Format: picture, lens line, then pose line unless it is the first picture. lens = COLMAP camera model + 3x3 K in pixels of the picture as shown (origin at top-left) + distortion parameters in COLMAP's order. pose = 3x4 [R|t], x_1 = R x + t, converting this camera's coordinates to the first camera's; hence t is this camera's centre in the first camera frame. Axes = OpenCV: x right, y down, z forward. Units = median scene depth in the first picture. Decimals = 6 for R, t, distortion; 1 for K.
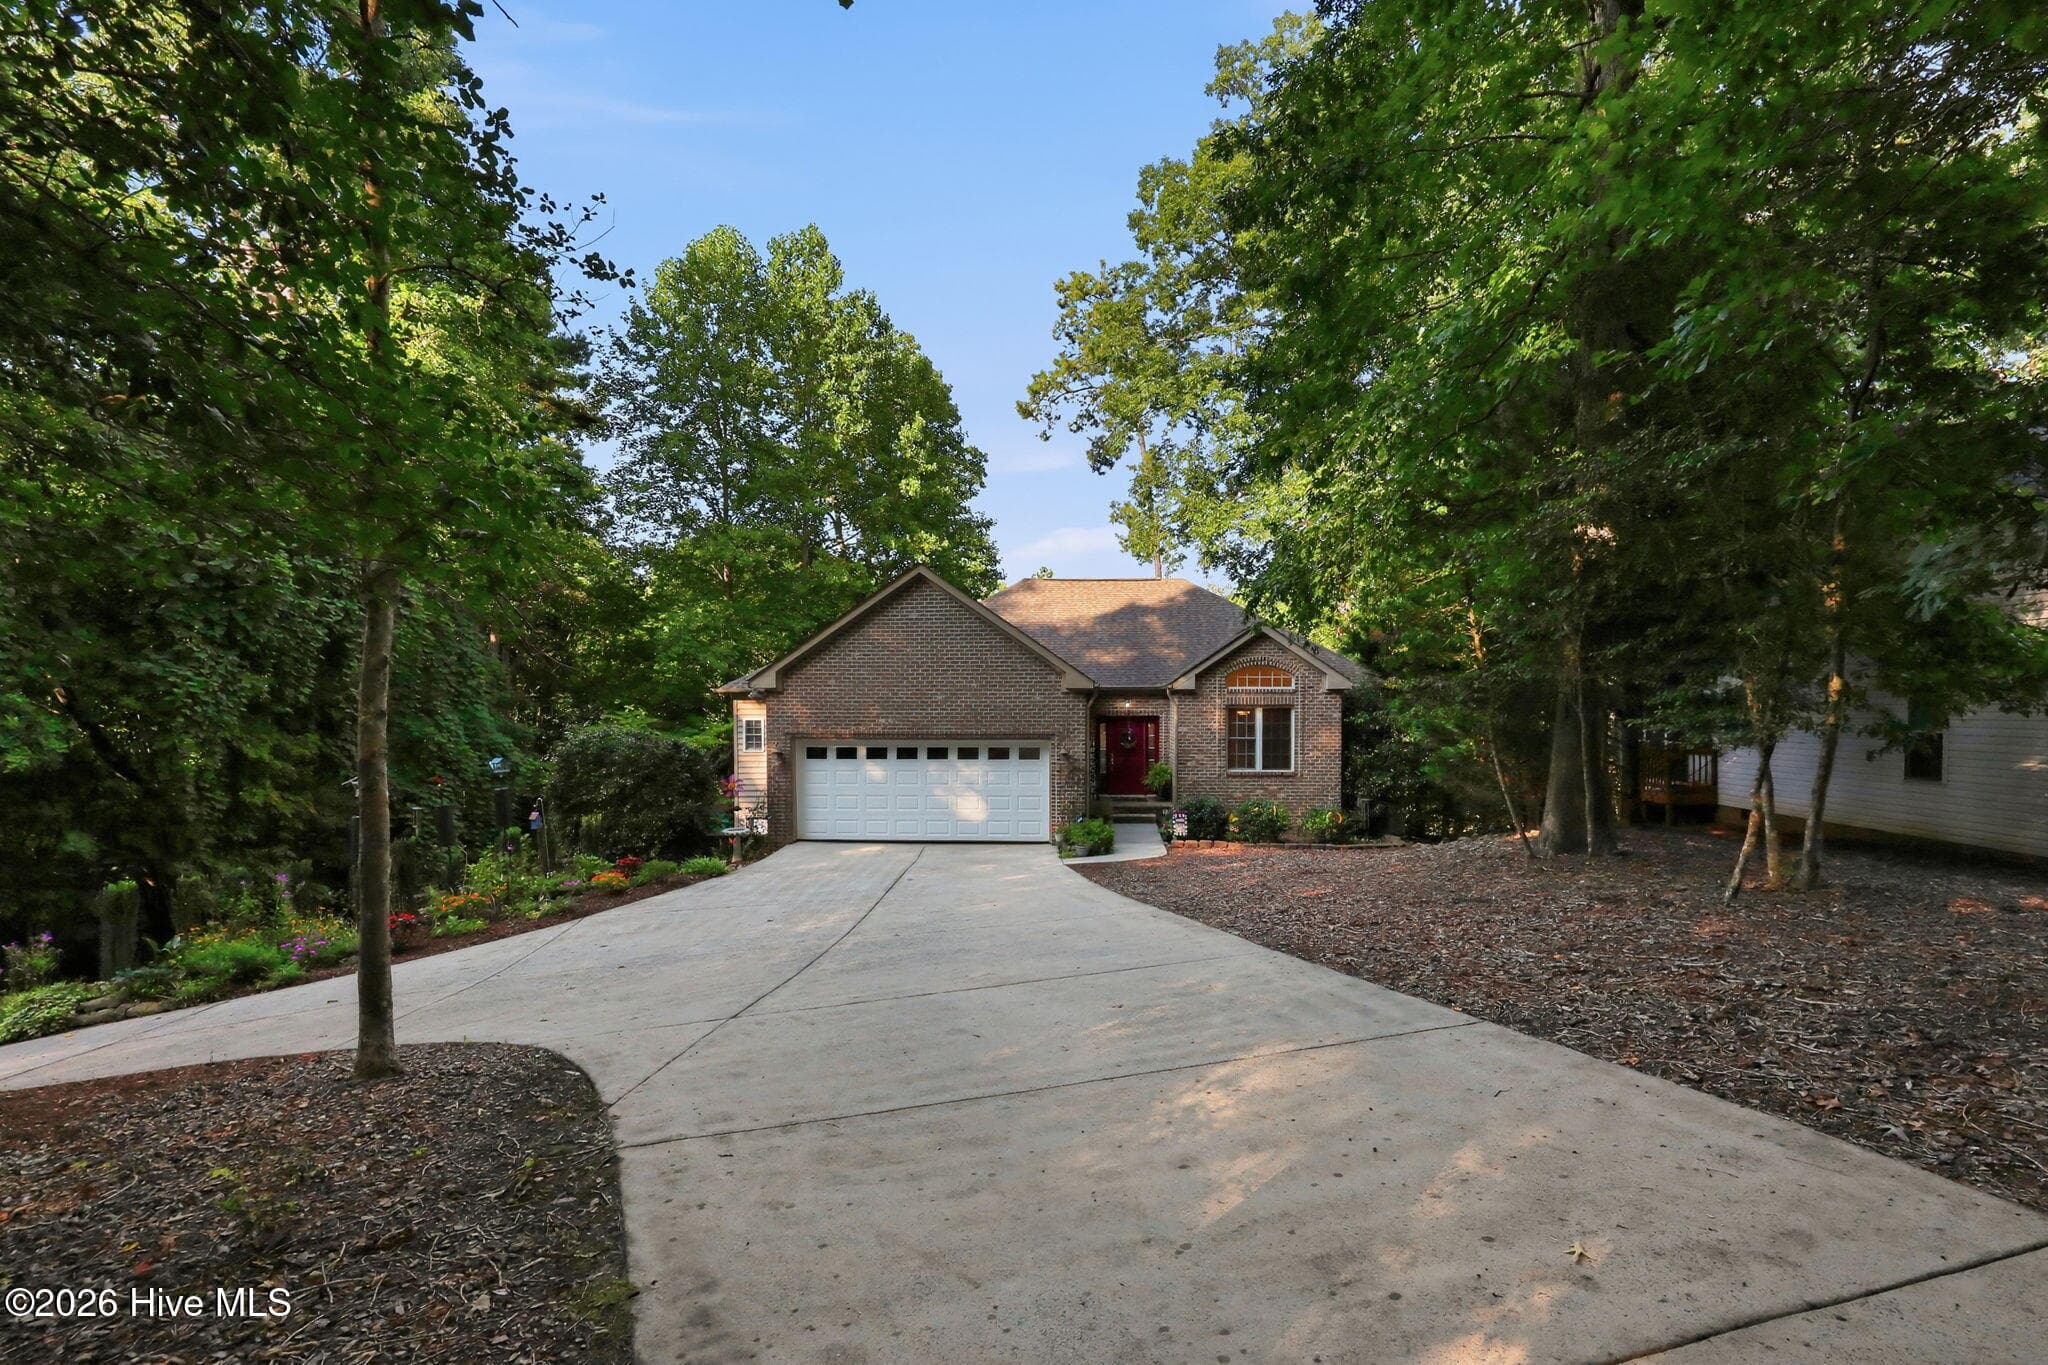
lens RADIAL K [[959.1, 0, 1051.2], [0, 959.1, 721.9], [0, 0, 1]] dist [0.002399, 0.000002]
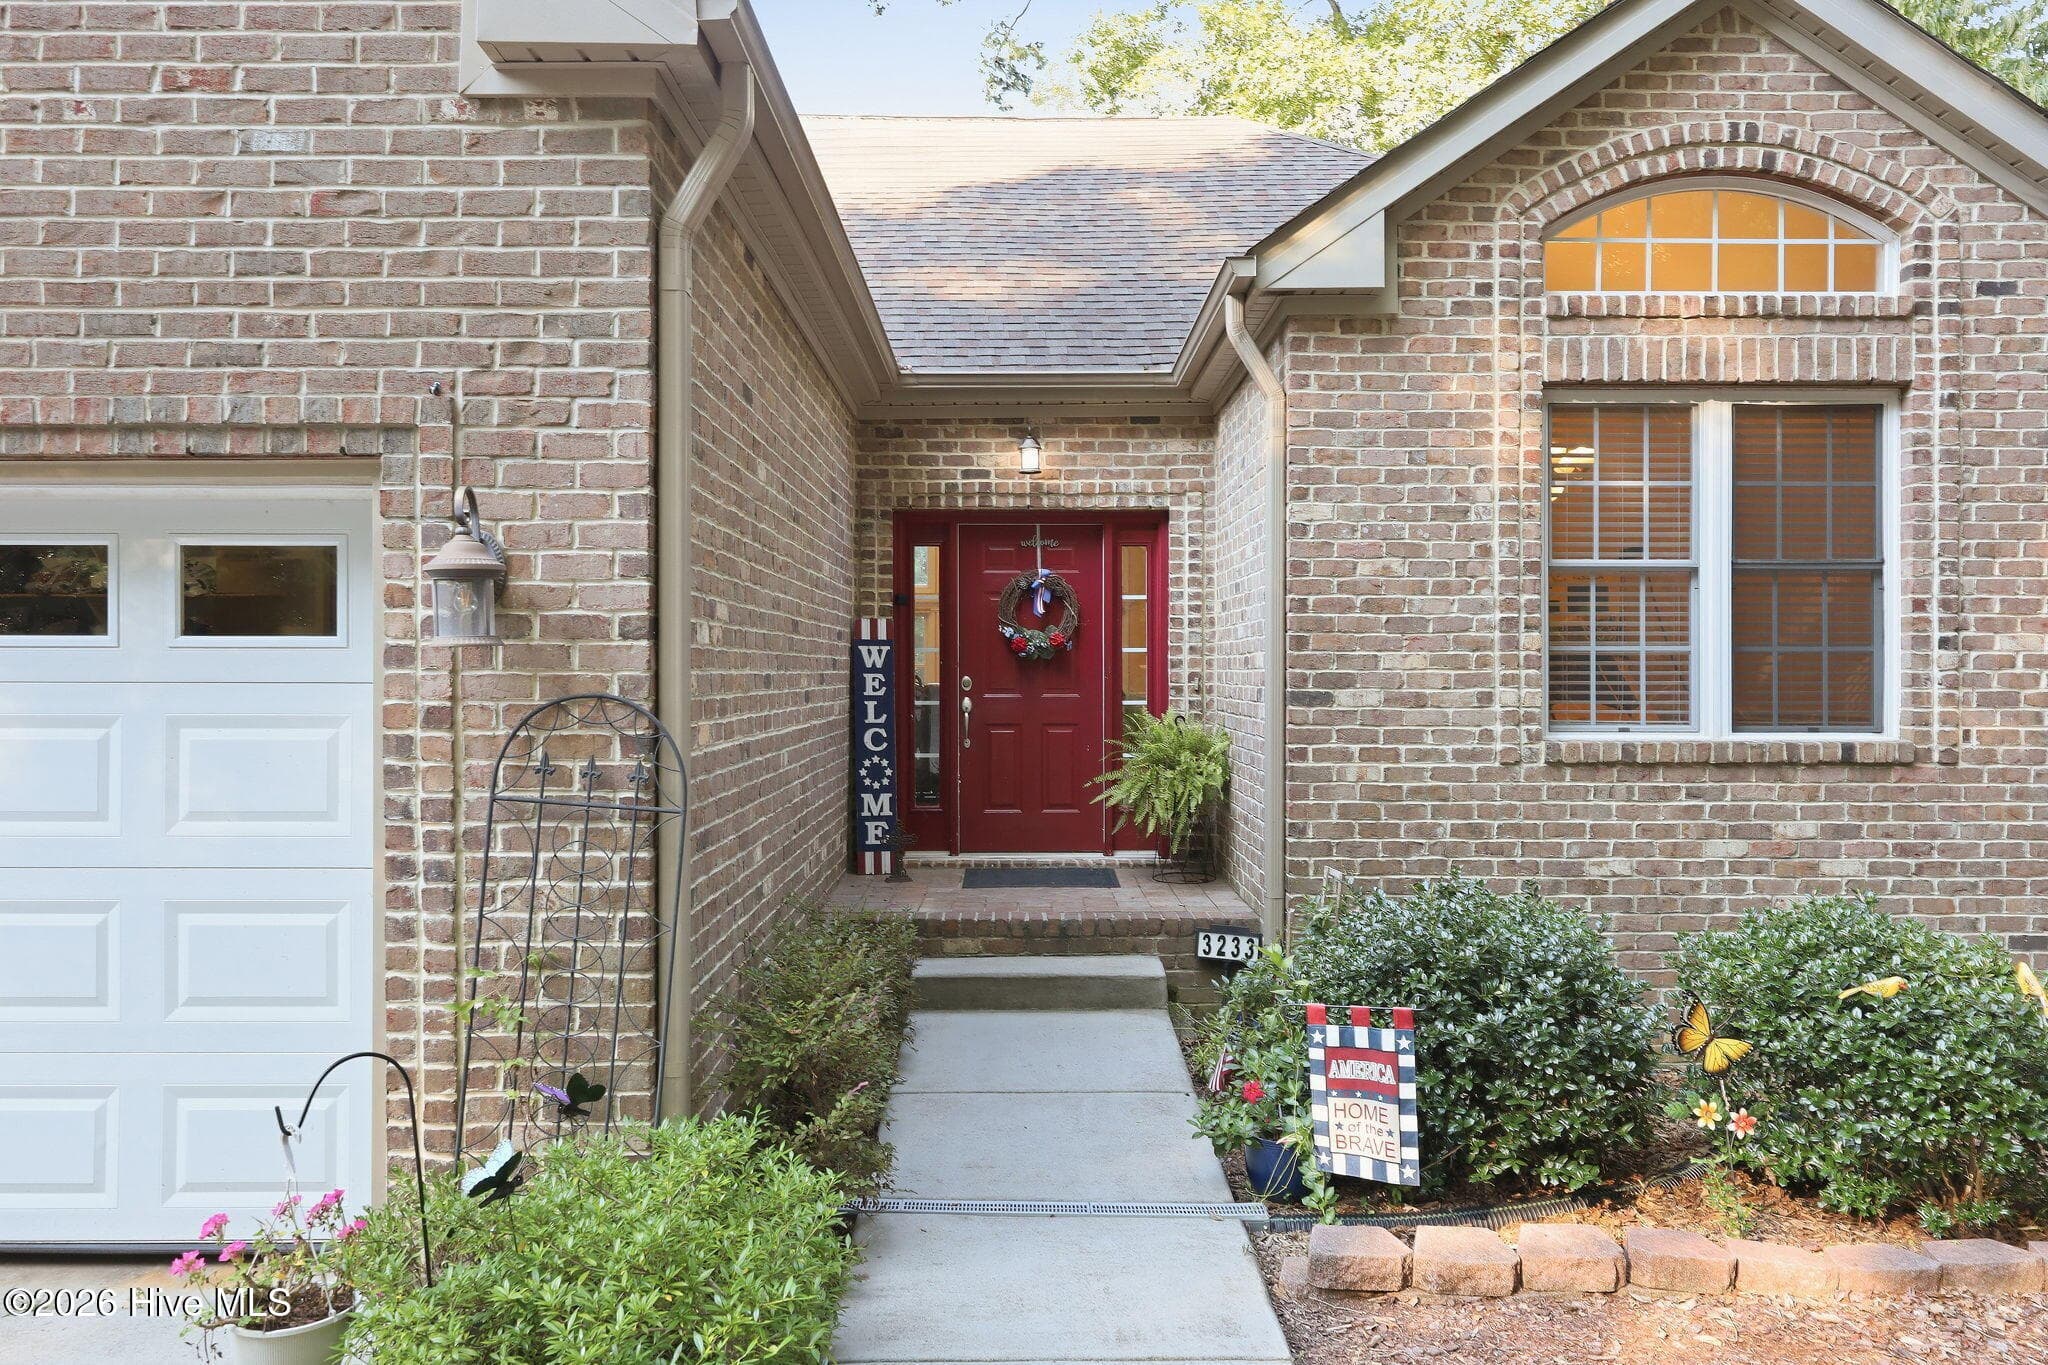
lens RADIAL K [[1485.6, 0, 1026.4], [0, 1485.6, 671.3], [0, 0, 1]] dist [0.000333, 0.003233]
pose [[0.998882, 0.001186, 0.047257, 0.068958], [-0.000208, 0.999786, -0.020706, 0.044562], [-0.047271, 0.020673, 0.998668, 0.721913]]
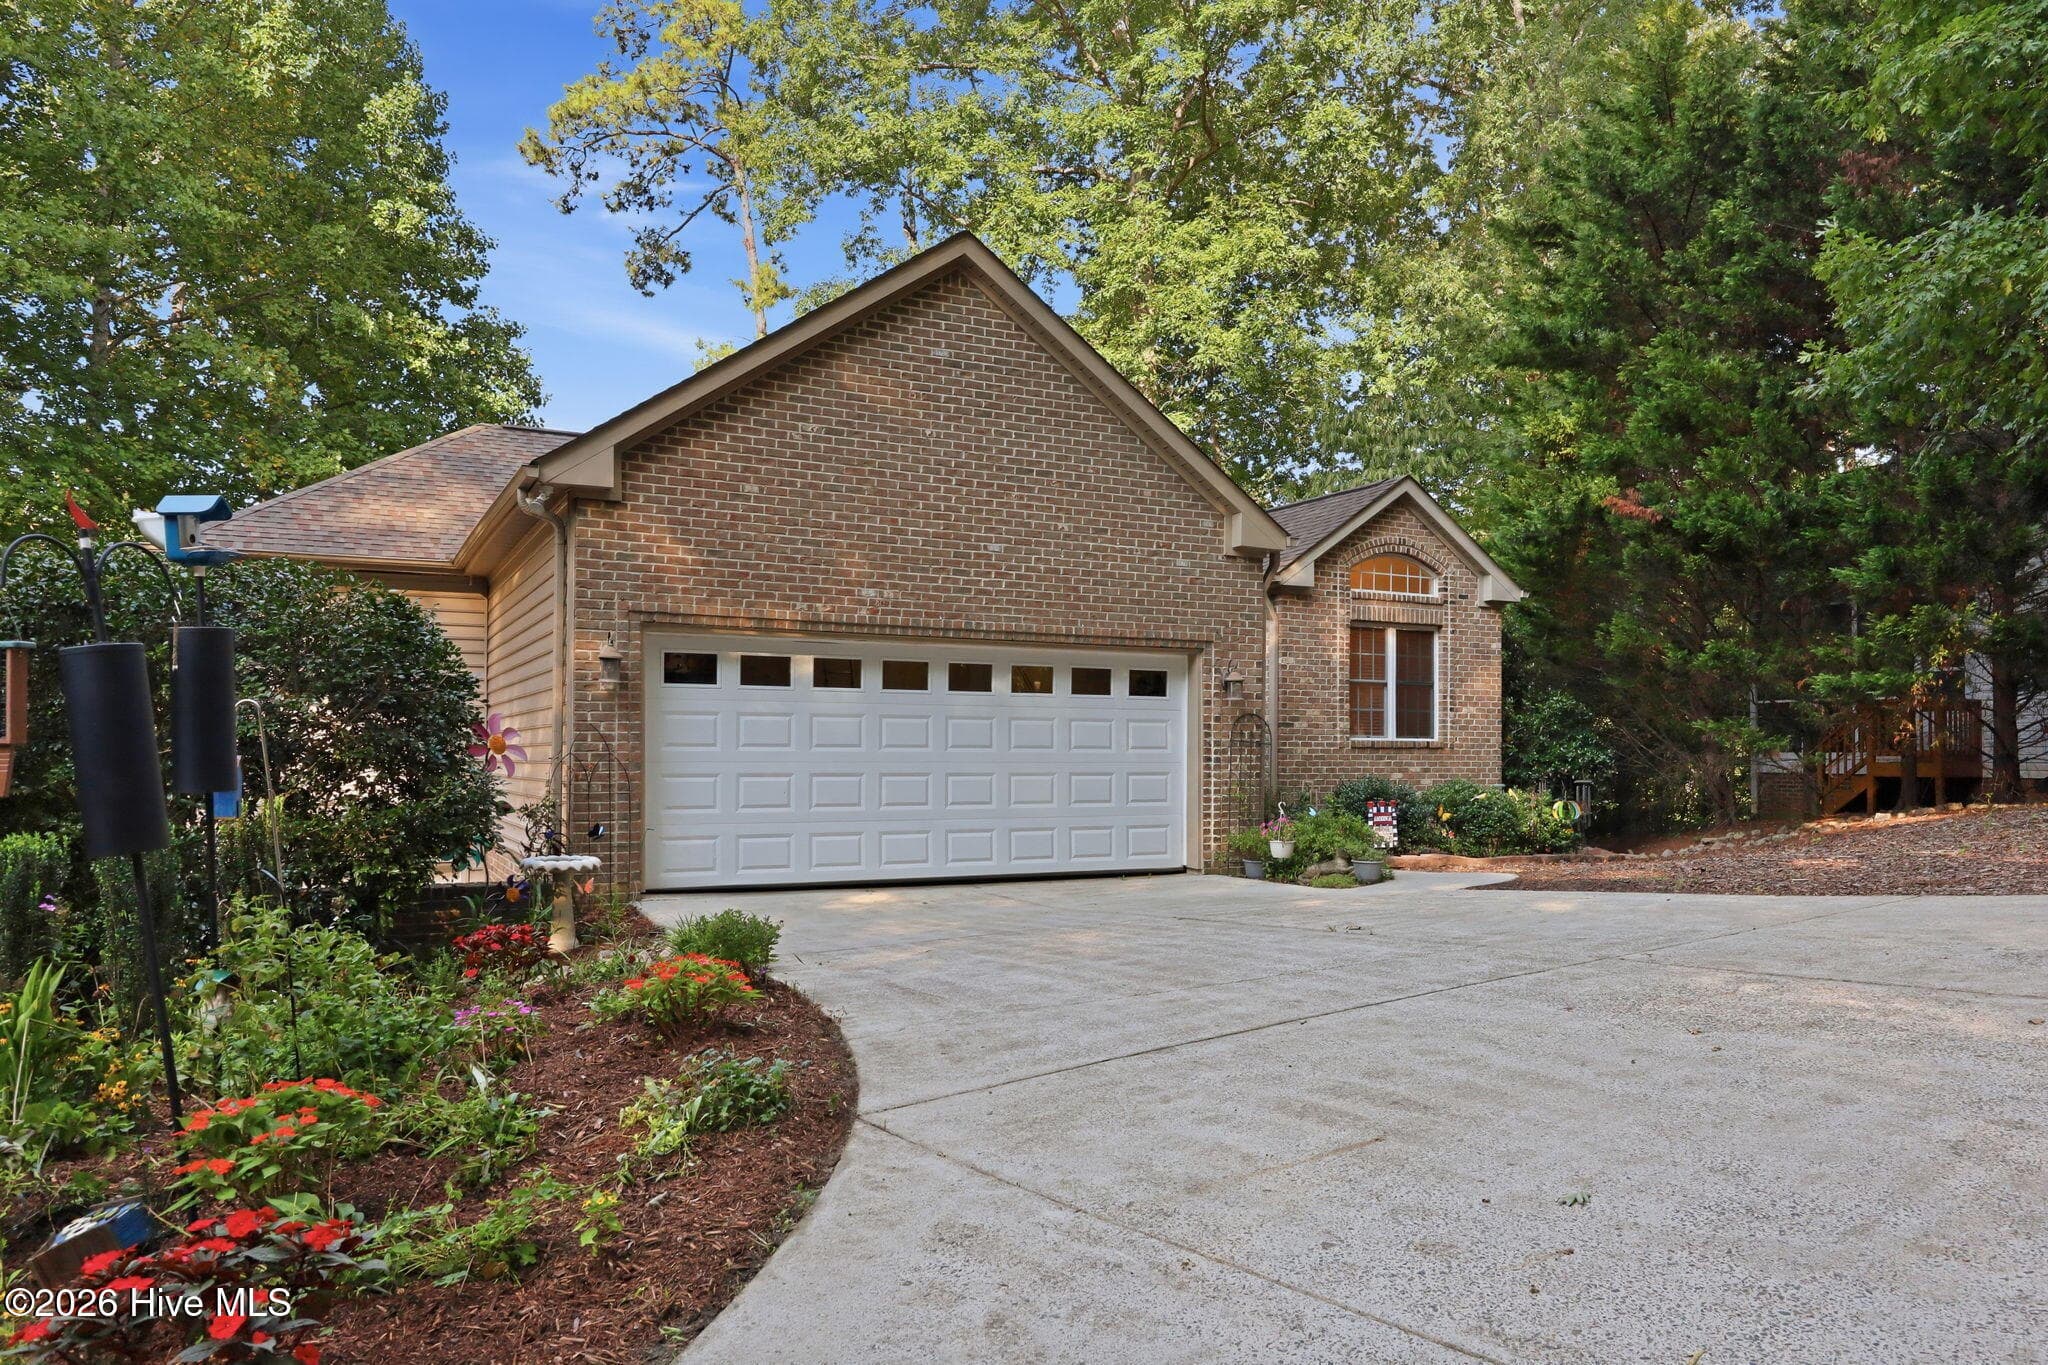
lens RADIAL K [[1378.8, 0, 1026.9], [0, 1378.8, 729.7], [0, 0, 1]] dist [0.001960, -0.000292]
pose [[0.865666, 0.012001, 0.500478, -0.378865], [0.004465, 0.999488, -0.031689, 0.070527], [-0.500602, 0.029667, 0.865169, 0.408354]]
